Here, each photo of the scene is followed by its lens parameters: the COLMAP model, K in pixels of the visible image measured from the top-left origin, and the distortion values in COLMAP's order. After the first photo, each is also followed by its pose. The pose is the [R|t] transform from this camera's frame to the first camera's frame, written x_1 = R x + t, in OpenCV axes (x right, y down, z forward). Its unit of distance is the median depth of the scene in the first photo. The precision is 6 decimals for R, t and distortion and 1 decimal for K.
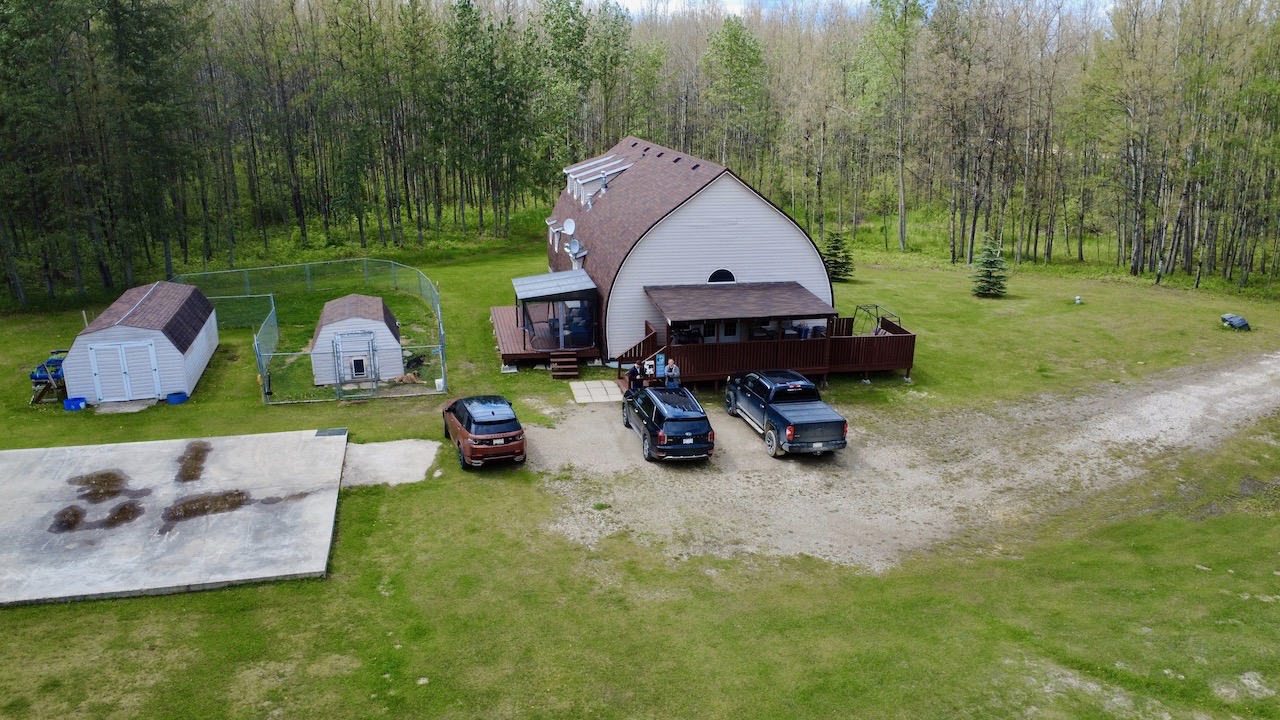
lens RADIAL K [[955.3, 0, 636.4], [0, 955.3, 363.5], [0, 0, 1]] dist [0.005715, -0.005468]
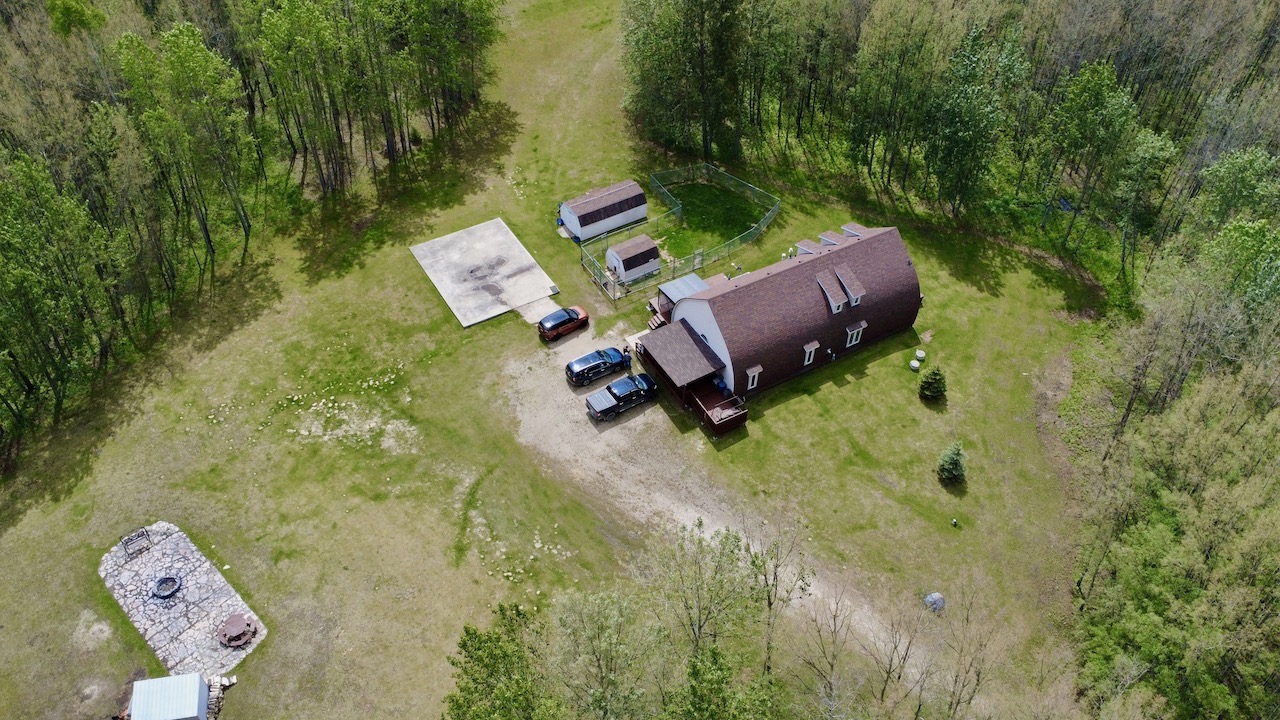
lens RADIAL K [[955.3, 0, 643.5], [0, 955.3, 359.2], [0, 0, 1]] dist [0.005715, -0.005468]
pose [[0.319731, 0.671144, -0.668834, 1.913508], [-0.296384, 0.741306, 0.602182, -1.654881], [0.899961, 0.005695, 0.435934, -0.006159]]
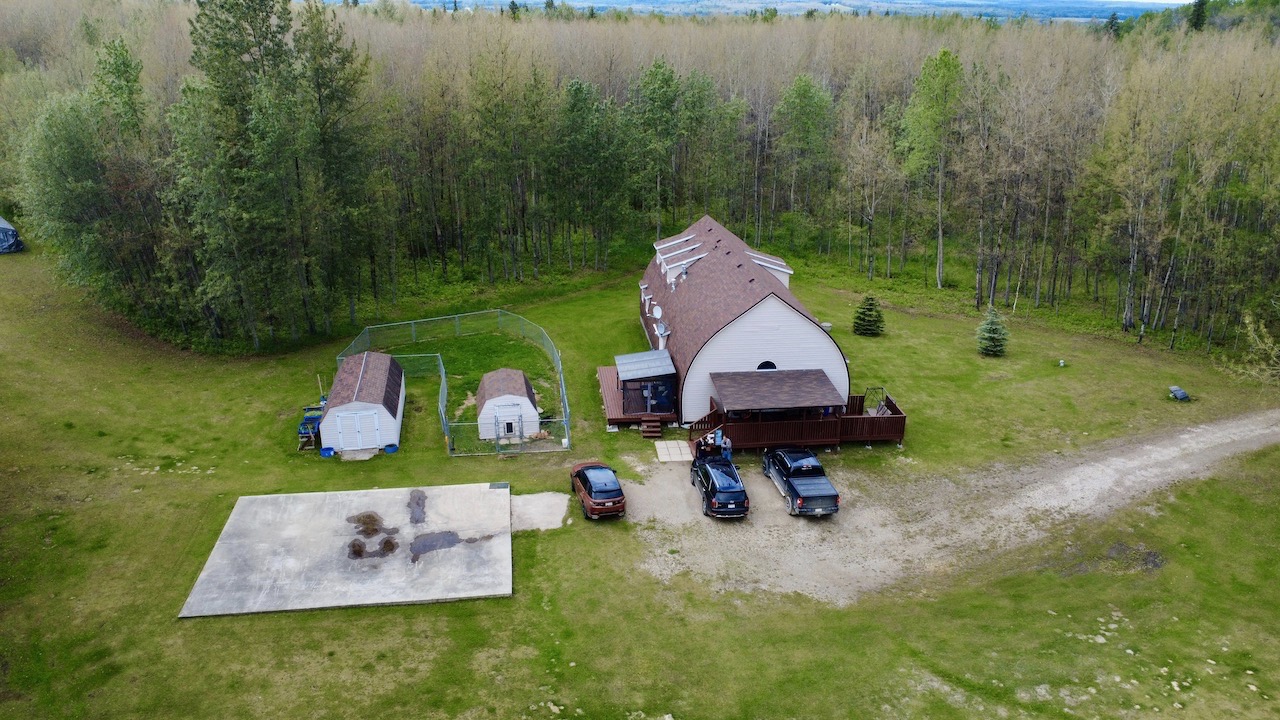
lens RADIAL K [[955.3, 0, 635.8], [0, 955.3, 357.3], [0, 0, 1]] dist [0.005715, -0.005468]
pose [[0.995794, 0.029536, -0.086724, 0.027091], [-0.024060, 0.997691, 0.063517, -0.247957], [0.088399, -0.061164, 0.994205, -0.516027]]
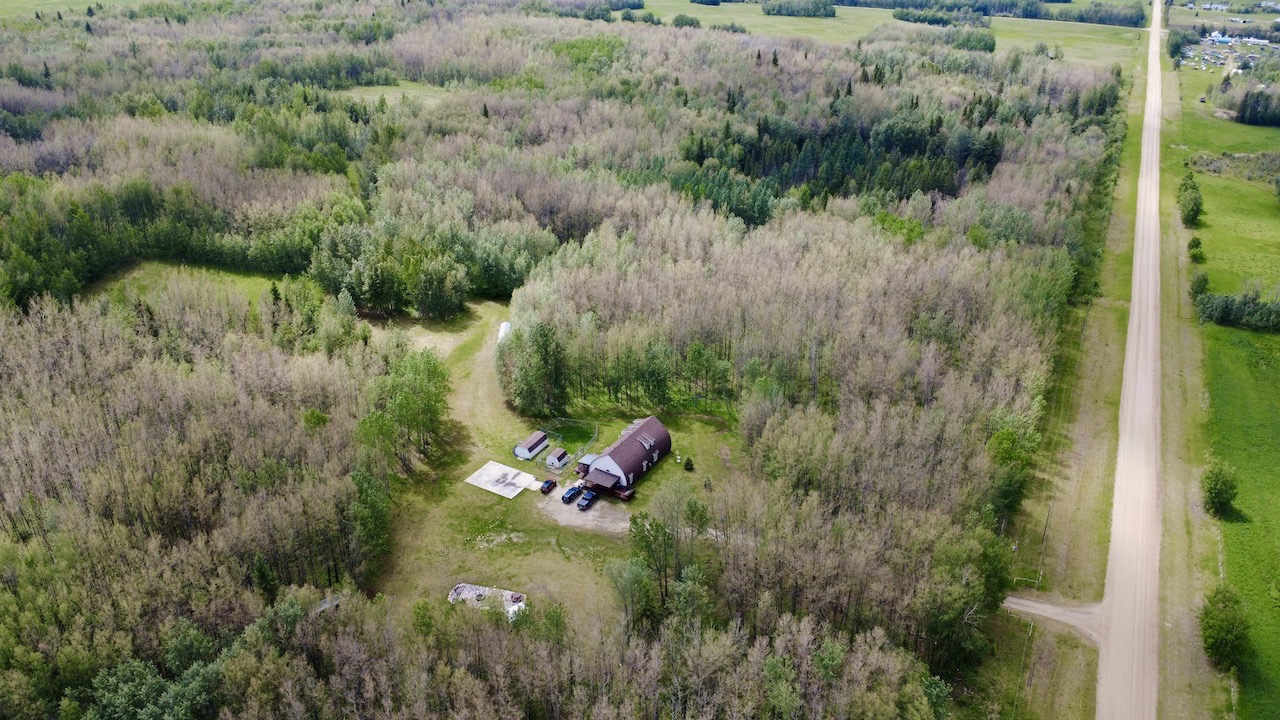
lens RADIAL K [[955.3, 0, 640.5], [0, 955.3, 362.4], [0, 0, 1]] dist [0.005715, -0.005468]
pose [[0.738466, 0.312876, -0.597308, 4.290319], [-0.212384, 0.948670, 0.234347, -2.605953], [0.639969, -0.046199, 0.767010, -3.927083]]
